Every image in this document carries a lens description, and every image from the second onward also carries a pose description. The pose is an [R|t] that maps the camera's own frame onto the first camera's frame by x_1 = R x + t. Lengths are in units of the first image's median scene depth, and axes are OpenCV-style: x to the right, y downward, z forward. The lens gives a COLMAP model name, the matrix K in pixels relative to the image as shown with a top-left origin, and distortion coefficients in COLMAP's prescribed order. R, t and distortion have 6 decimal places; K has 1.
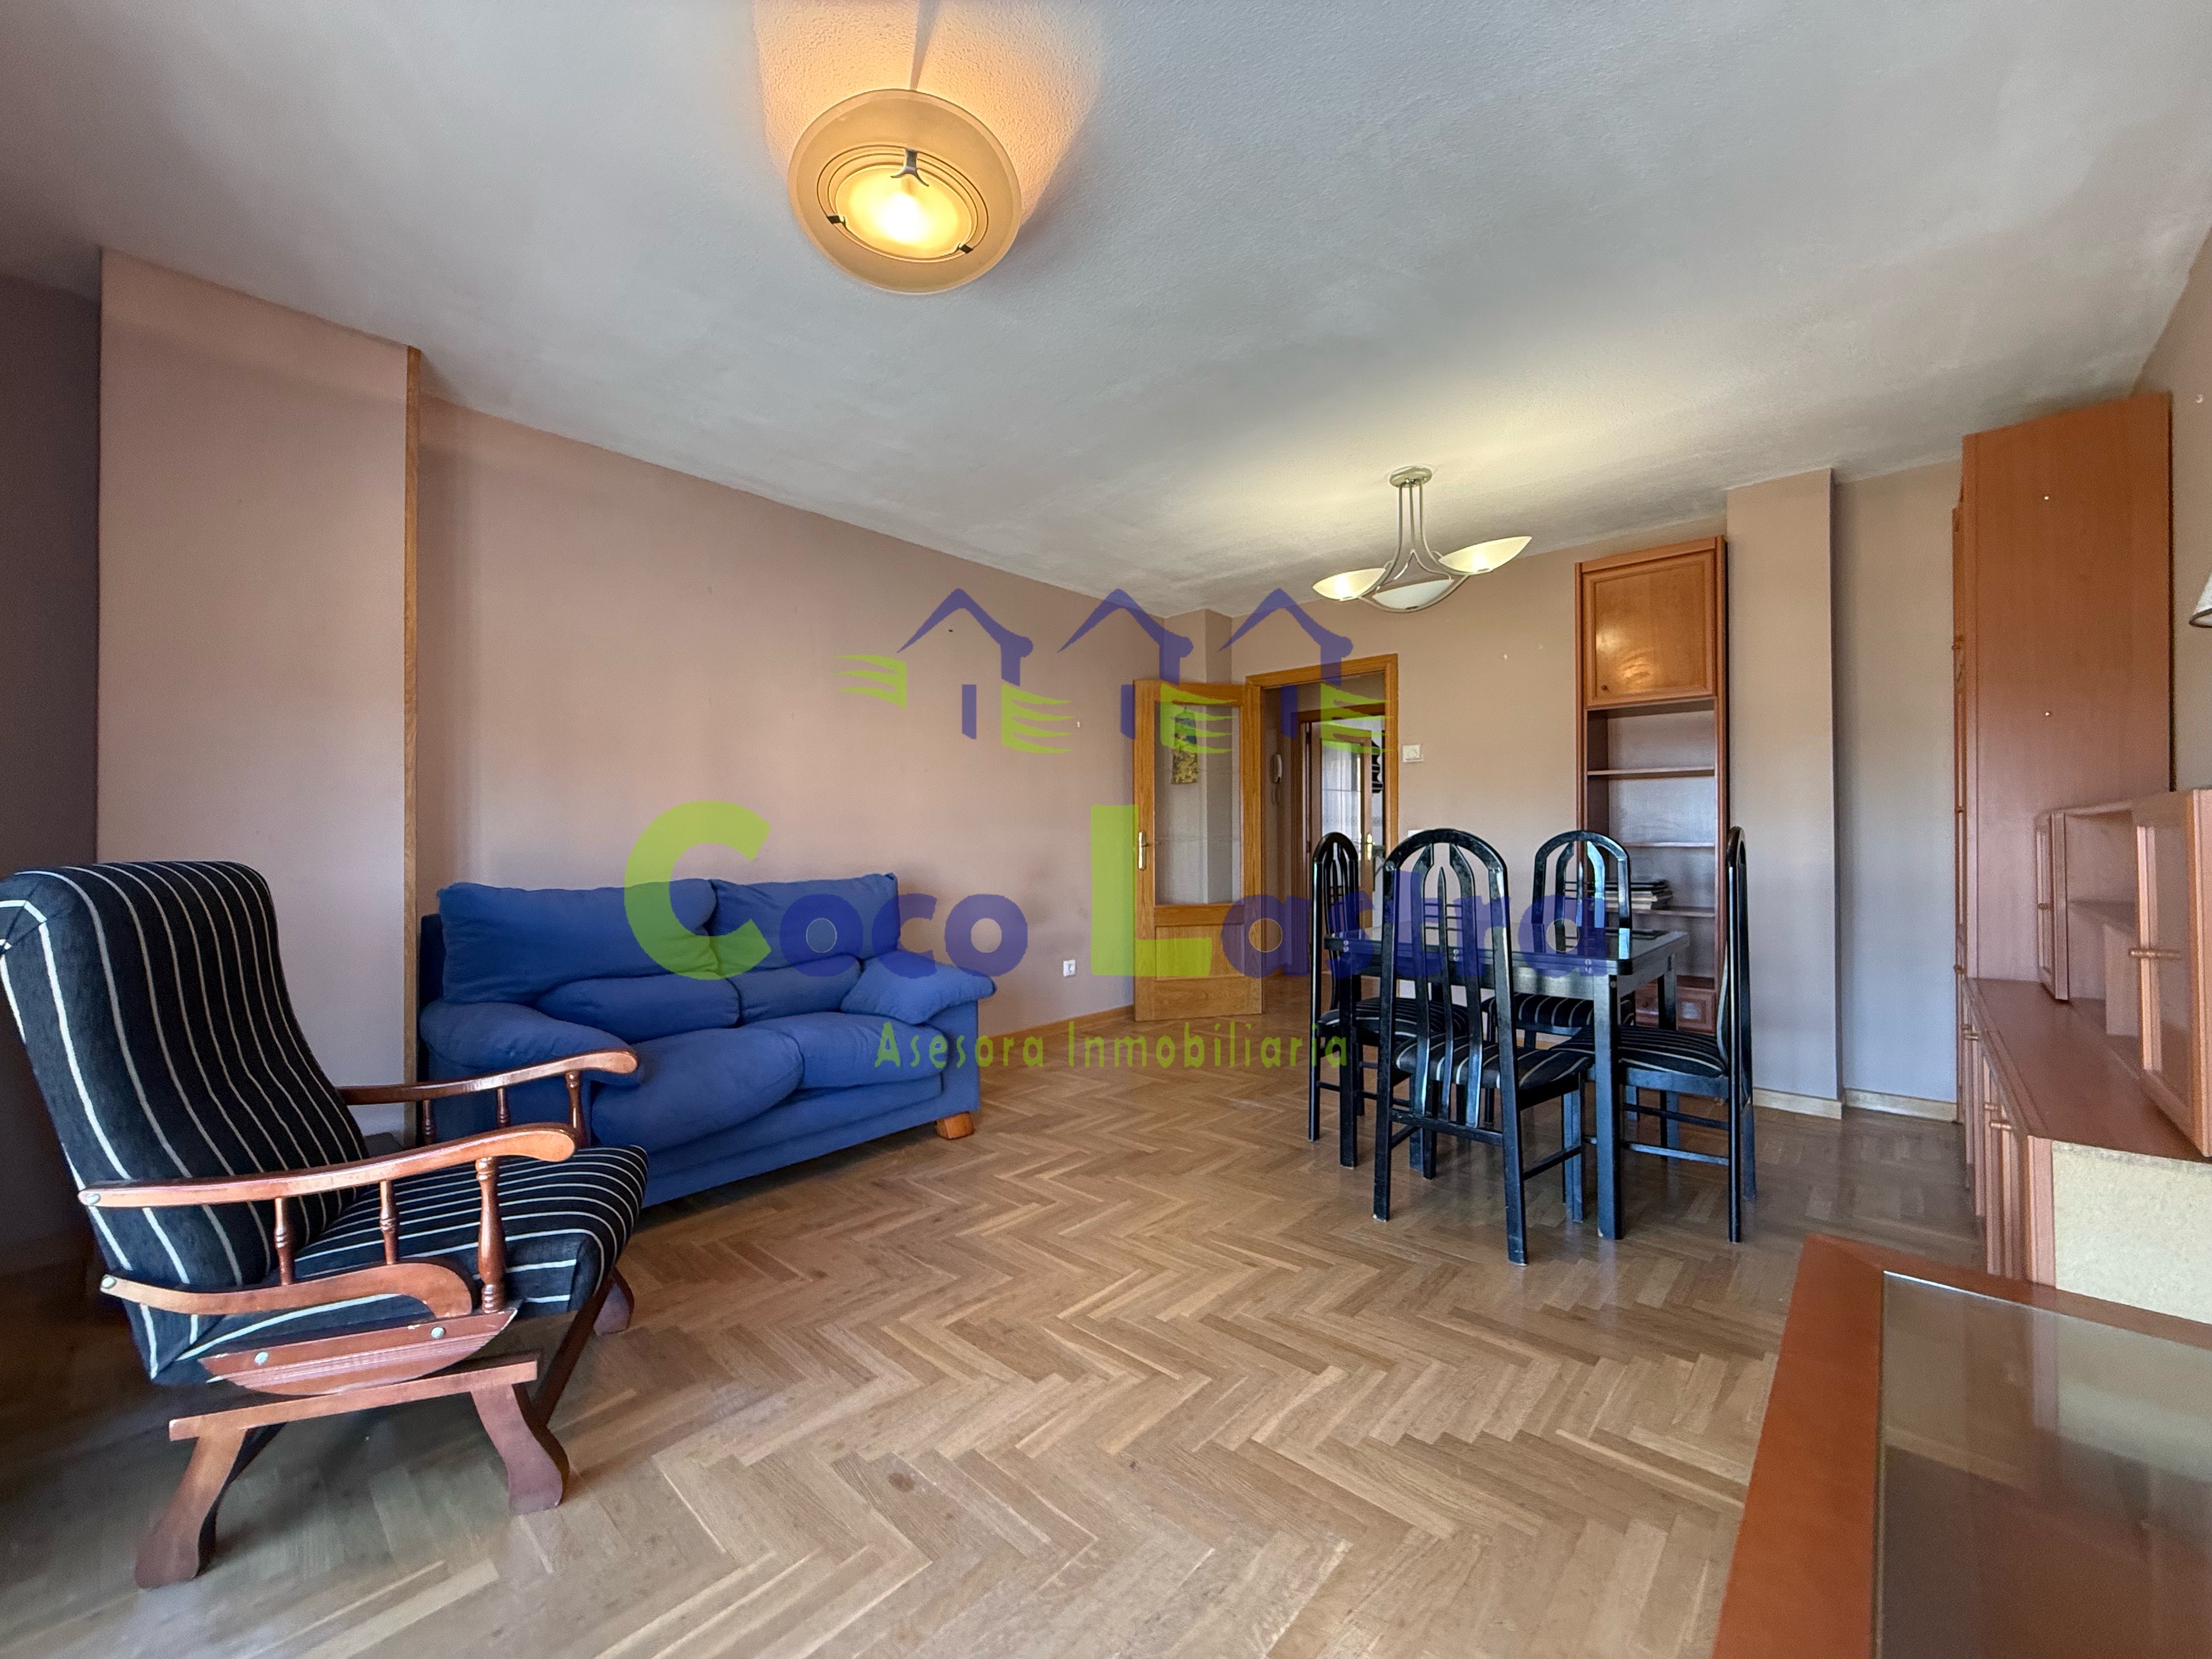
lens RADIAL K [[882.0, 0, 1095.8], [0, 882.0, 827.0], [0, 0, 1]] dist [0.001784, 0.000313]
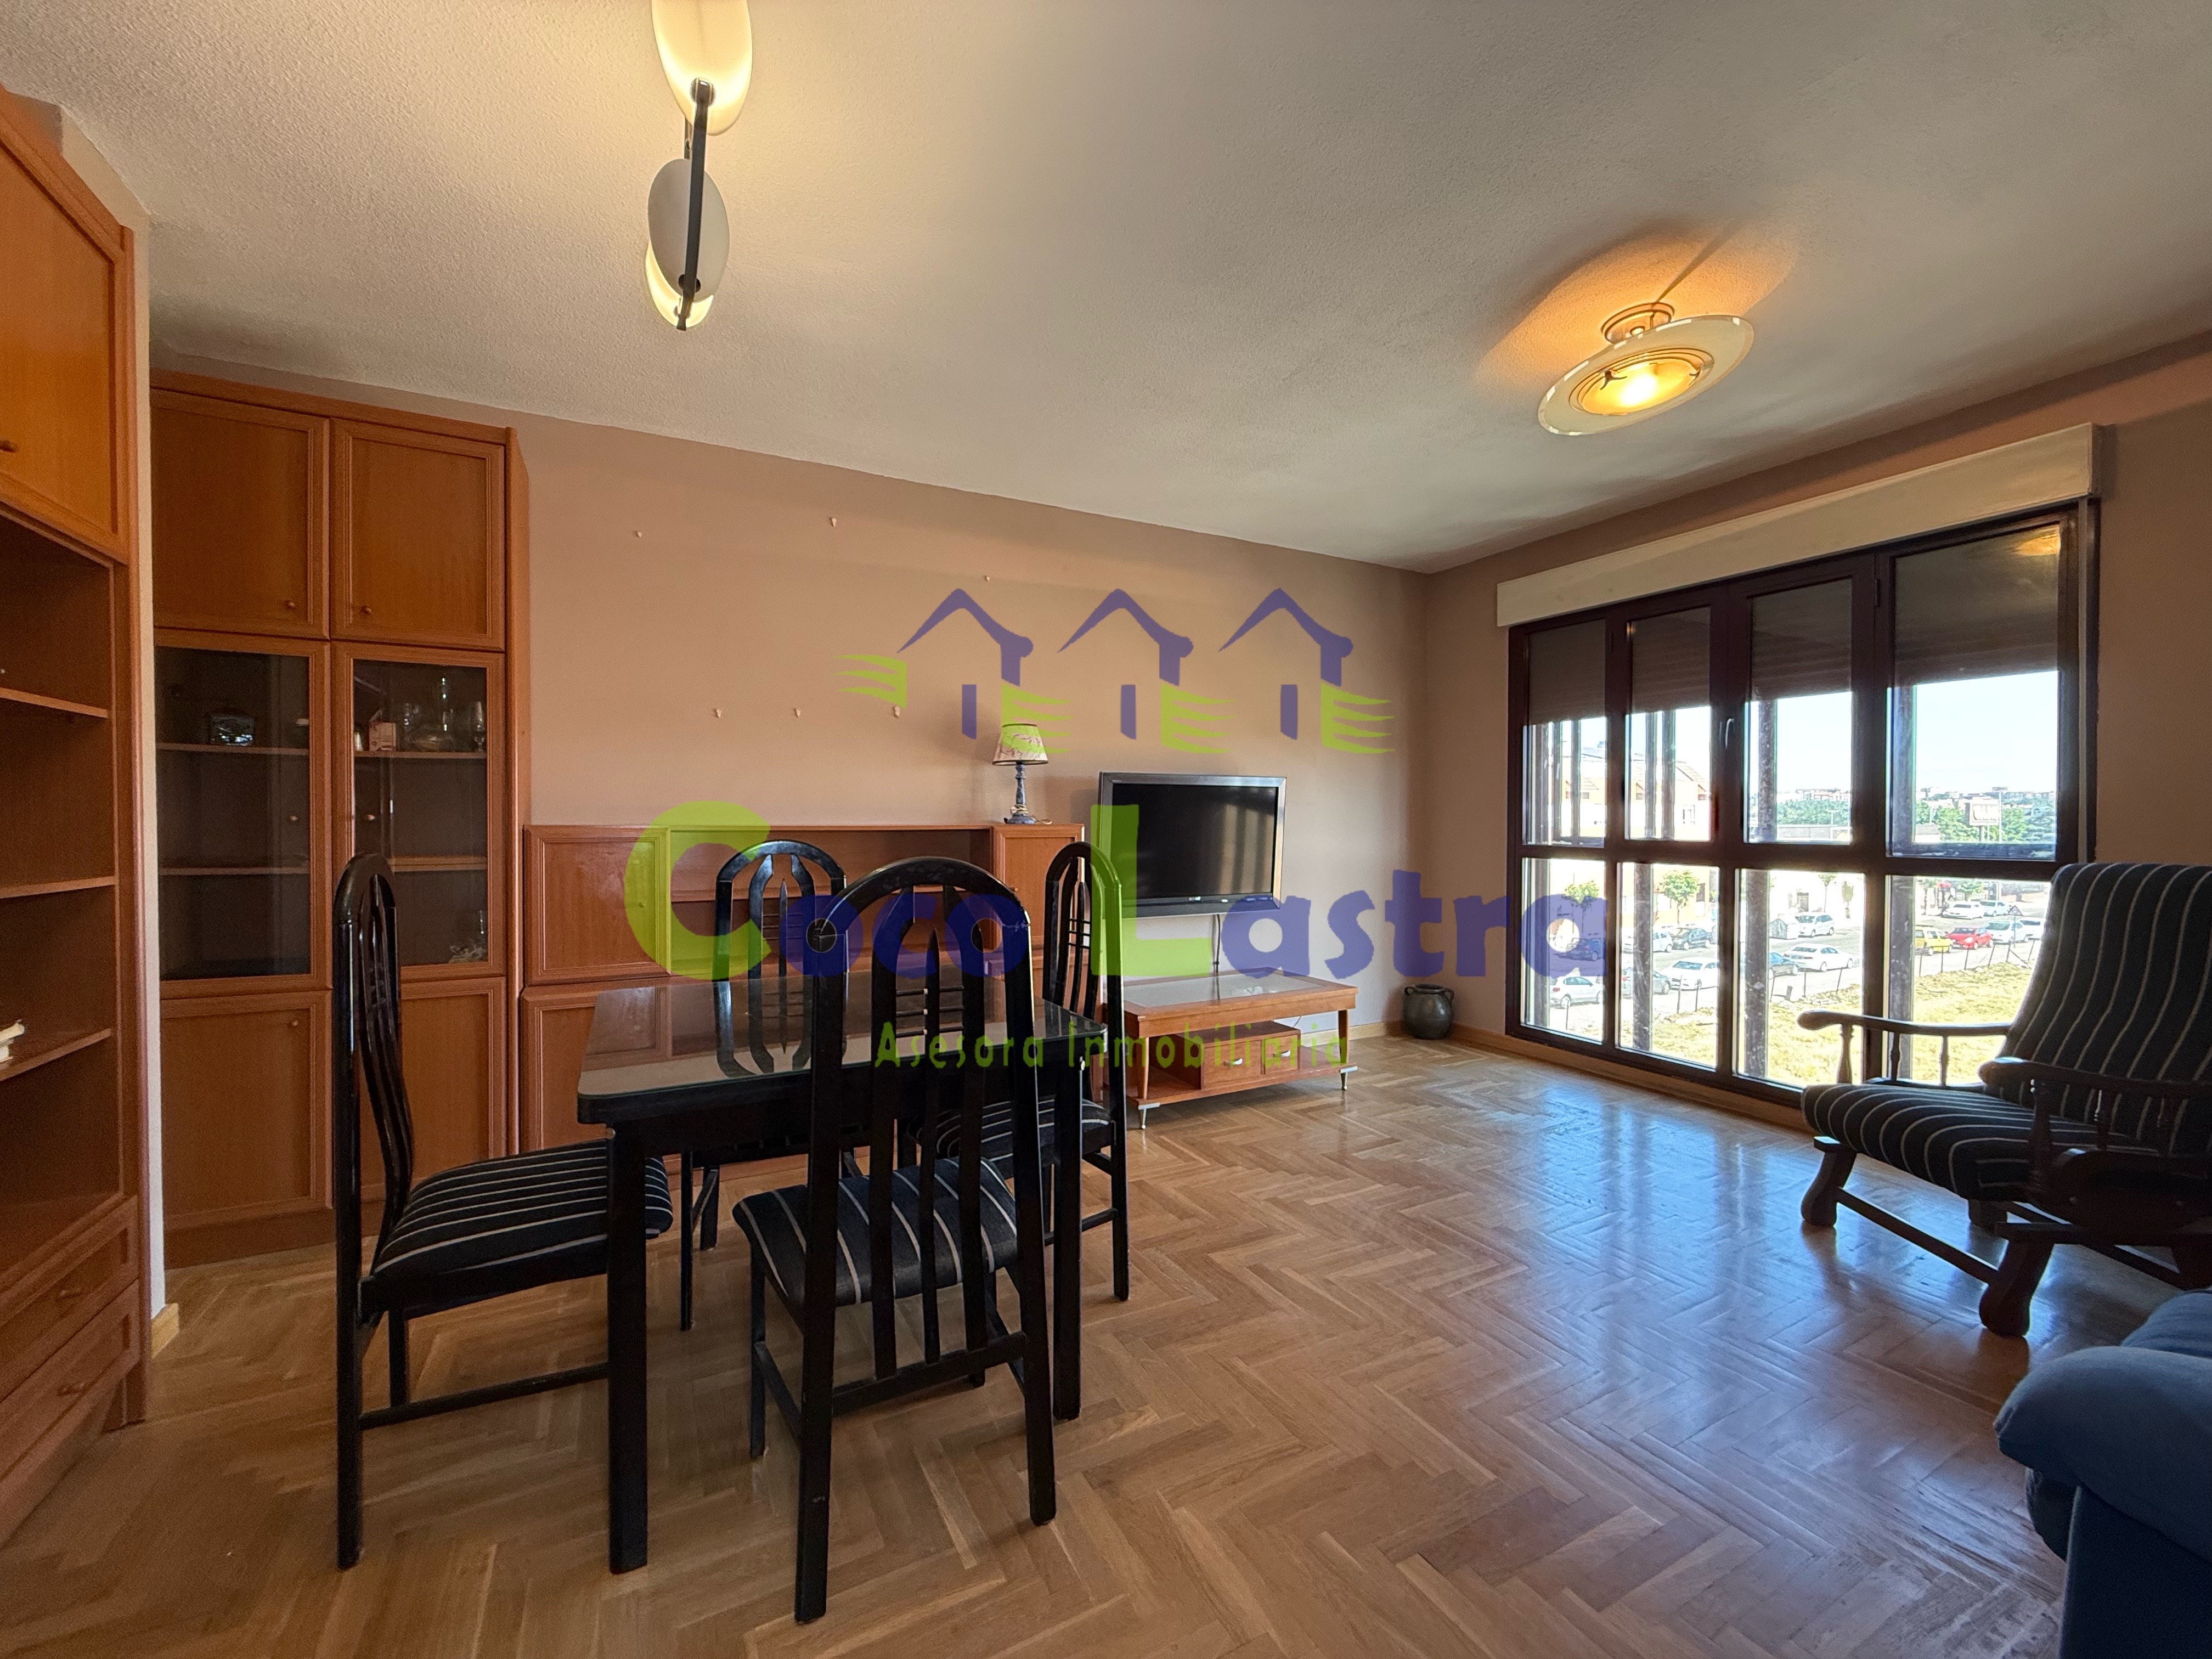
lens RADIAL K [[882.0, 0, 1103.0], [0, 882.0, 831.1], [0, 0, 1]] dist [0.001784, 0.000313]
pose [[-0.943933, 0.003348, 0.330120, 0.067961], [0.002686, 0.999993, -0.002461, -0.006219], [-0.330127, -0.001437, -0.943936, 1.592892]]
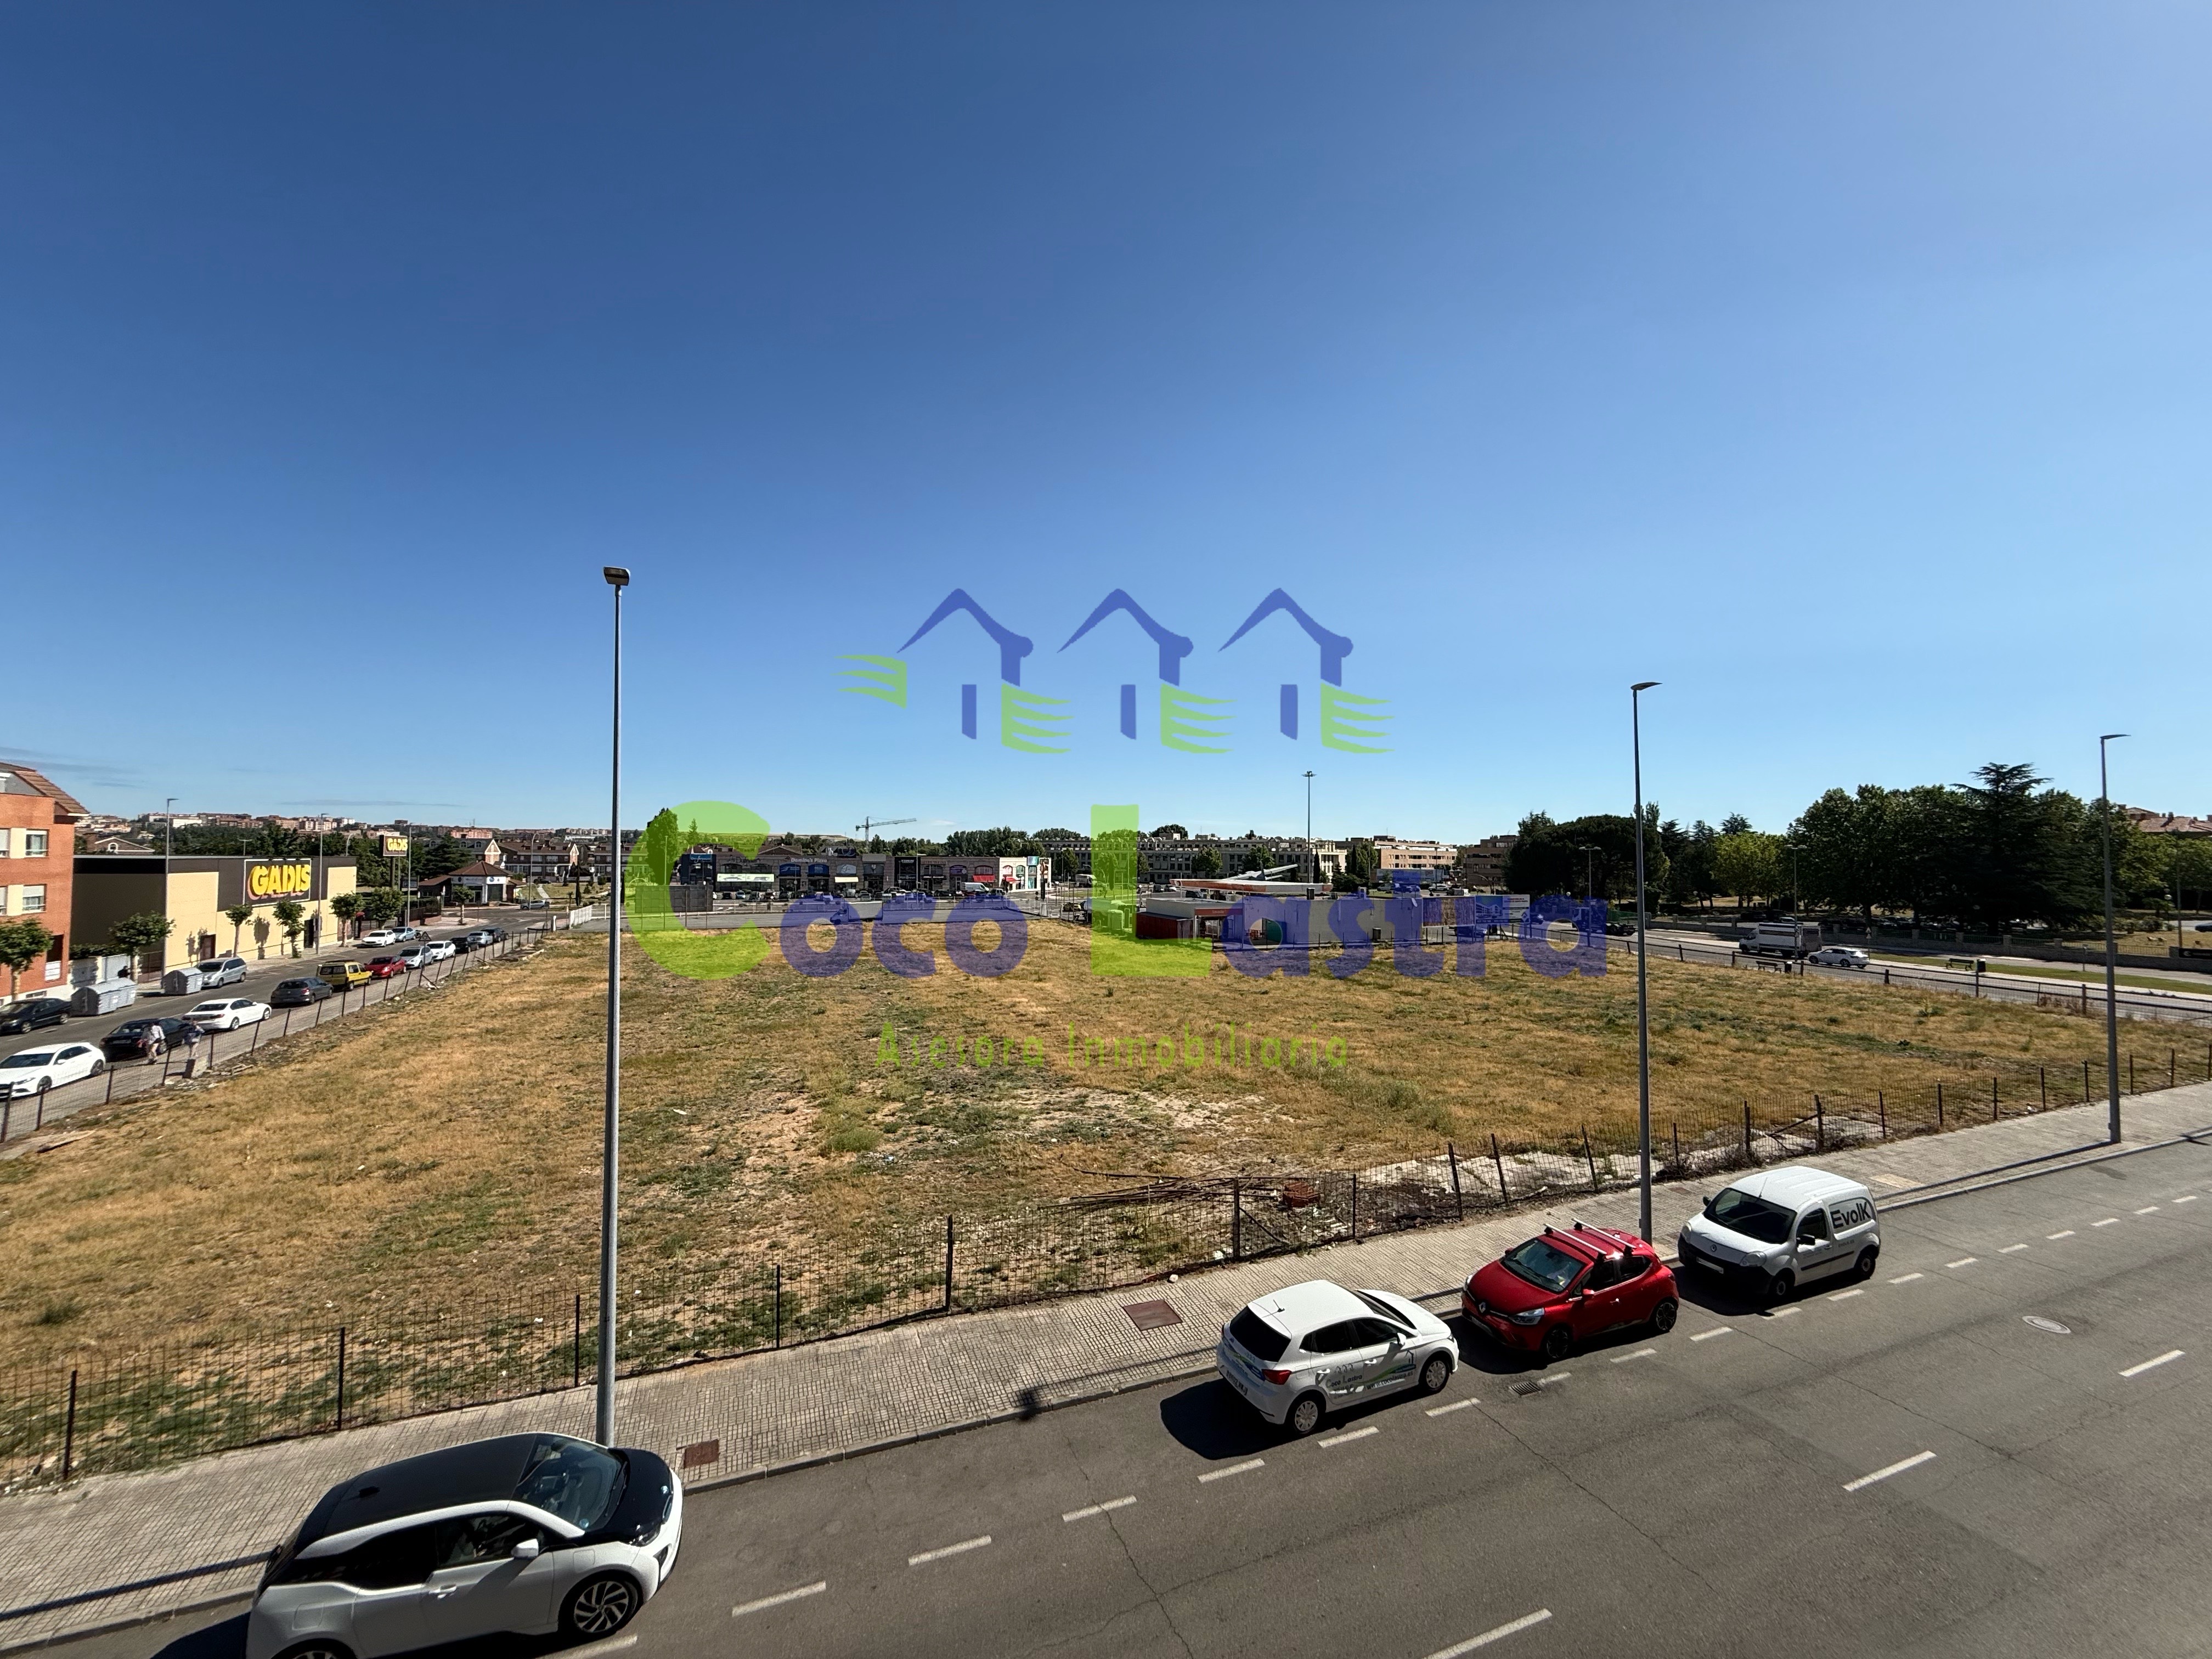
lens RADIAL K [[882.0, 0, 1100.4], [0, 882.0, 828.8], [0, 0, 1]] dist [0.001784, 0.000313]
pose [[-0.431301, -0.022713, -0.901922, 0.036562], [0.007836, 0.999551, -0.028919, -0.014151], [0.902174, -0.019540, -0.430929, 1.482679]]
